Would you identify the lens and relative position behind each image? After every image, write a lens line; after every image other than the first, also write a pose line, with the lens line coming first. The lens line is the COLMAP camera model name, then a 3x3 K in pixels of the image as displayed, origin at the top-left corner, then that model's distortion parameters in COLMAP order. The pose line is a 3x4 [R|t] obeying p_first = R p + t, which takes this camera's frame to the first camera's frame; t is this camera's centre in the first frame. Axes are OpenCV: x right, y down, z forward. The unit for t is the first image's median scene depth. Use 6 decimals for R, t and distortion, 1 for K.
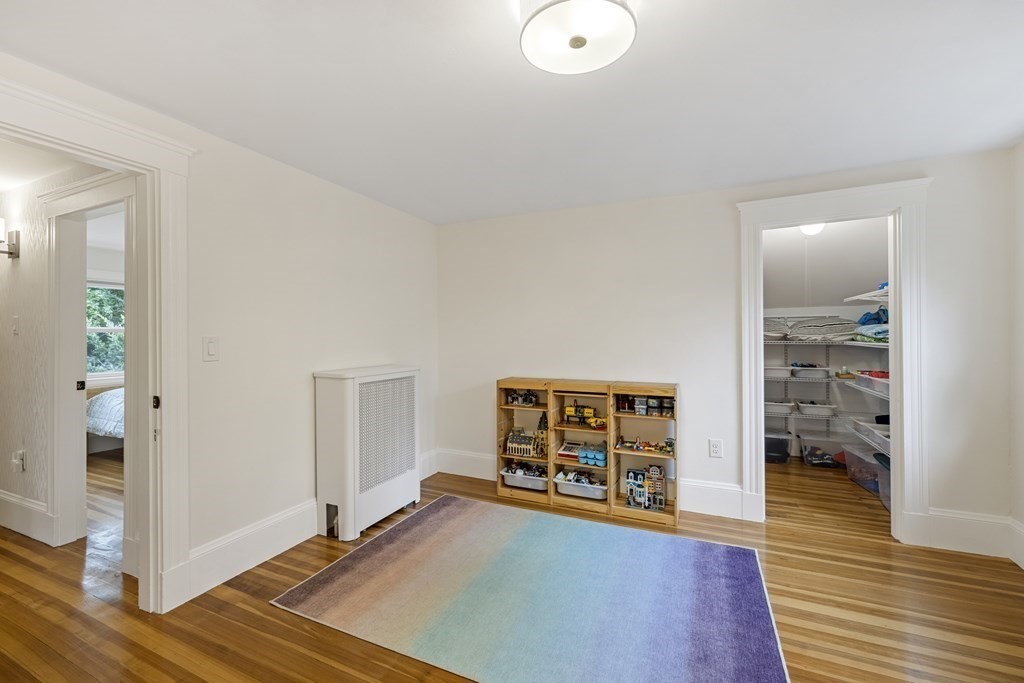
lens RADIAL K [[437.0, 0, 503.9], [0, 437.0, 334.0], [0, 0, 1]] dist [-0.000844, -0.000069]
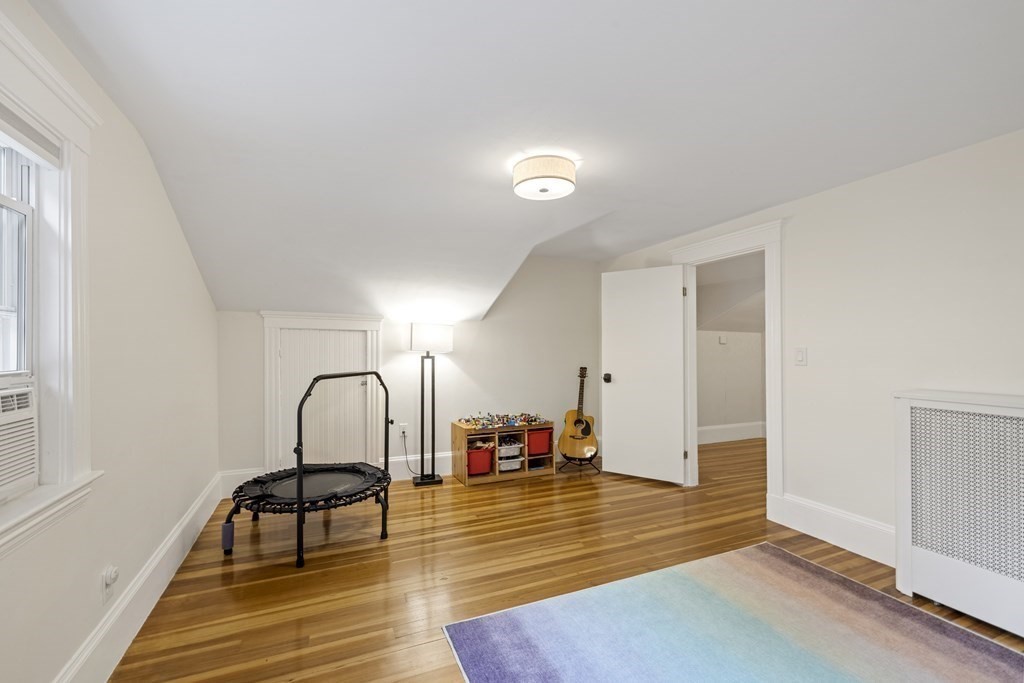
lens RADIAL K [[430.9, 0, 507.9], [0, 430.9, 344.7], [0, 0, 1]] dist [-0.001194, 0.000021]
pose [[-0.668338, 0.002447, -0.743853, 0.885877], [0.010061, 0.999933, -0.005750, -0.011427], [0.743789, -0.011327, -0.668318, 1.128505]]
